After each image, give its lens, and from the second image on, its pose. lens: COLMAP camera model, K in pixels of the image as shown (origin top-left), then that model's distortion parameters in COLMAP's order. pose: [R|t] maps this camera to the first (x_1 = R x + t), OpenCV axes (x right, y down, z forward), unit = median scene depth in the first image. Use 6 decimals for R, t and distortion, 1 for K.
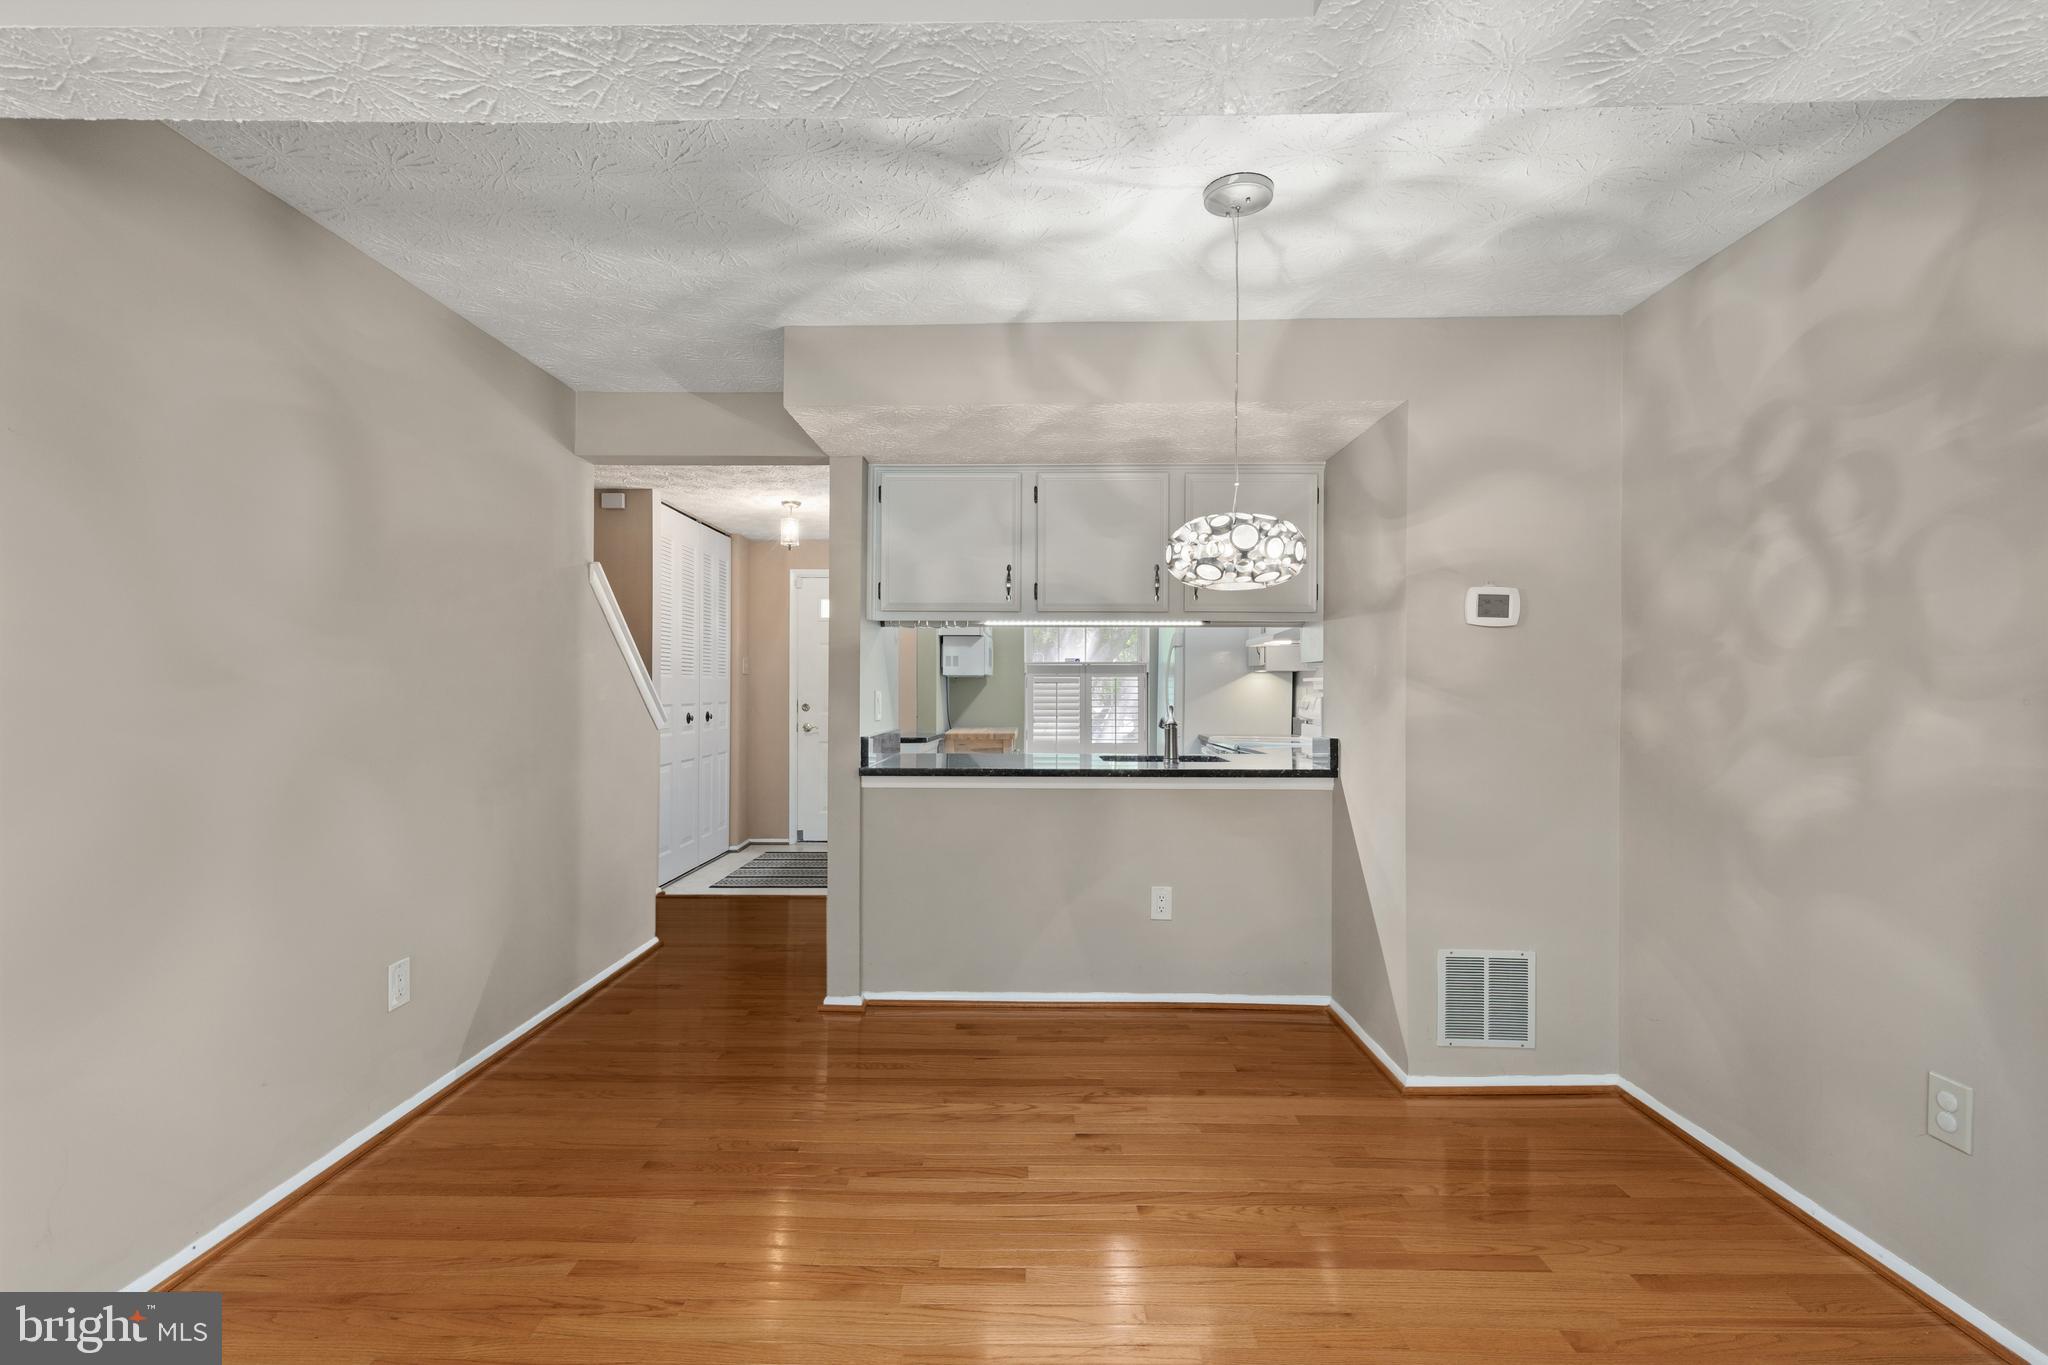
lens RADIAL K [[921.6, 0, 1017.6], [0, 921.6, 679.2], [0, 0, 1]] dist [0.009569, -0.002769]
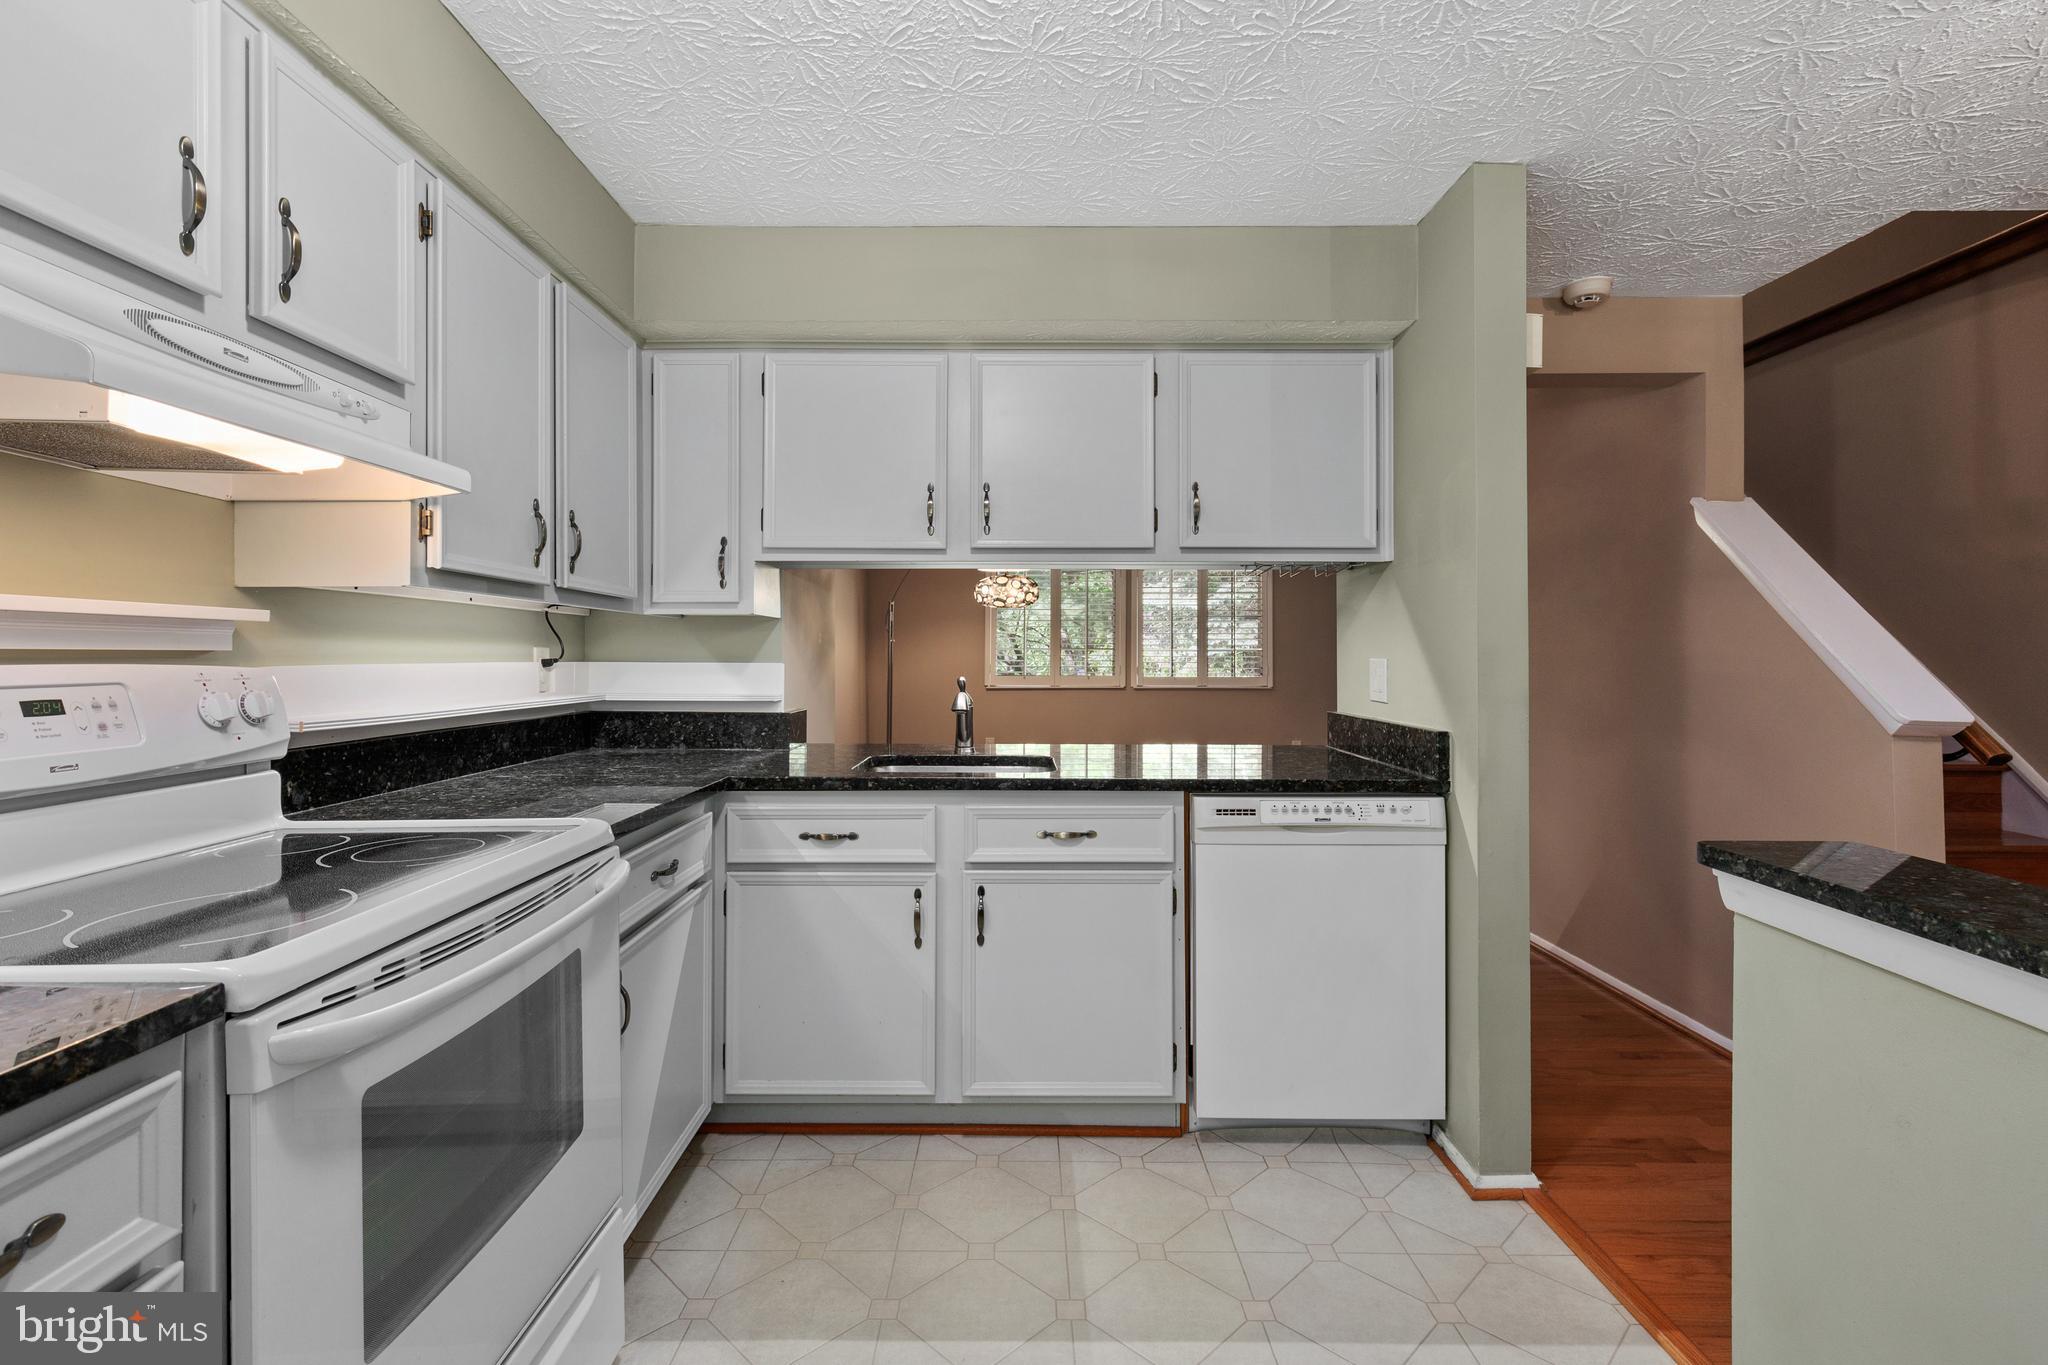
lens RADIAL K [[921.6, 0, 999.1], [0, 921.6, 647.0], [0, 0, 1]] dist [0.009569, -0.002769]
pose [[-0.999959, -0.003406, 0.008433, 0.174674], [-0.003600, 0.999729, -0.023019, 0.028392], [-0.008353, -0.023048, -0.999699, 2.335424]]
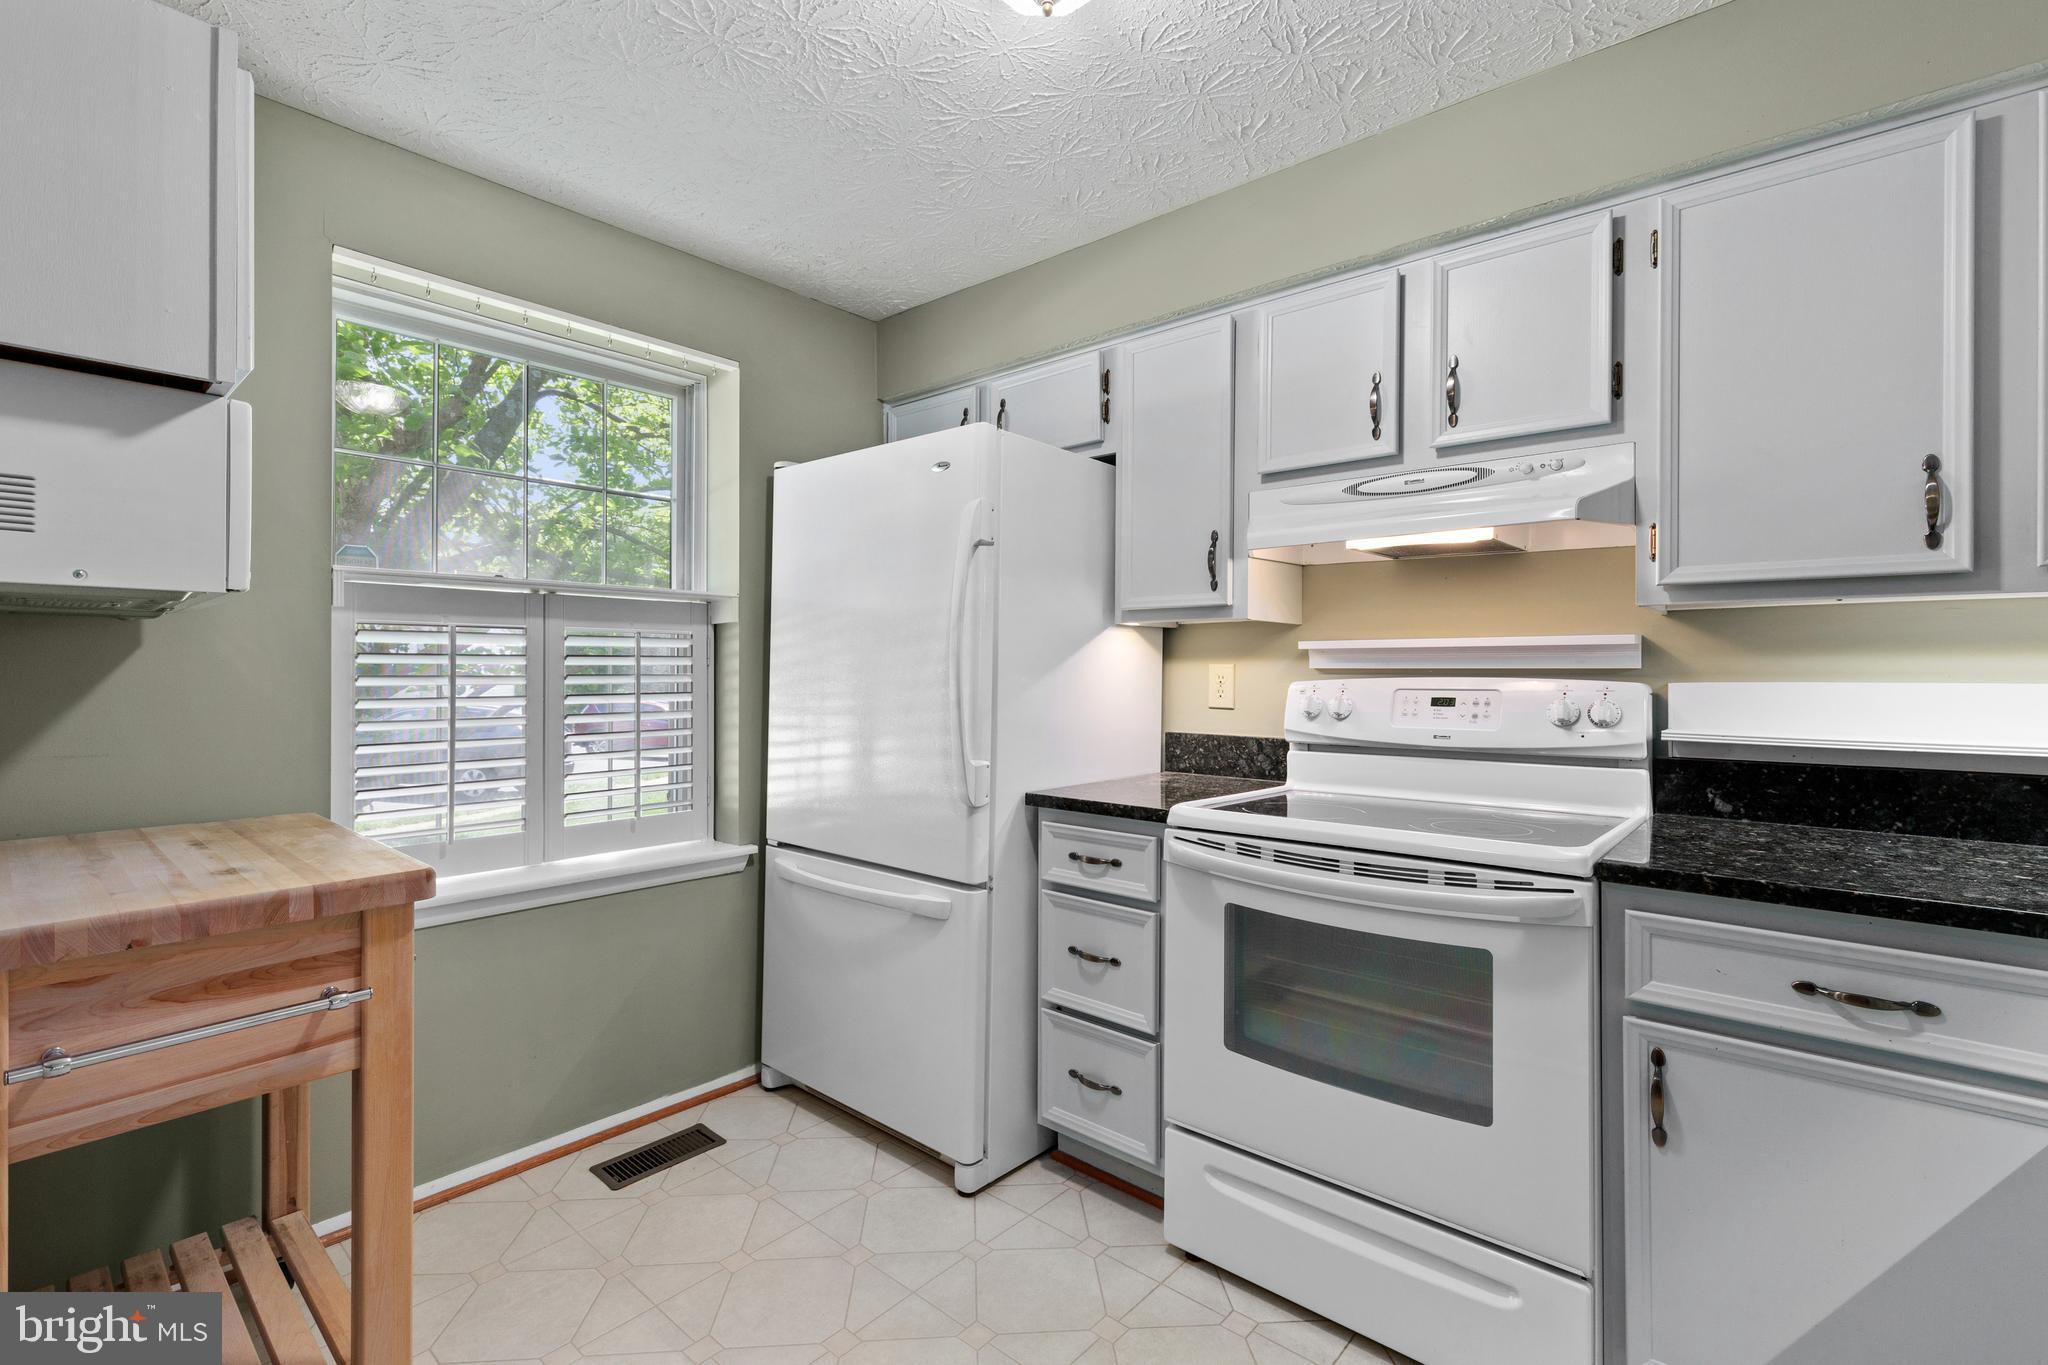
lens RADIAL K [[921.6, 0, 1025.5], [0, 921.6, 666.4], [0, 0, 1]] dist [0.009569, -0.002769]
pose [[0.639908, 0.002963, 0.768446, -0.178652], [-0.010216, 0.999937, 0.004651, 0.019390], [-0.768384, -0.010827, 0.639898, 1.678140]]
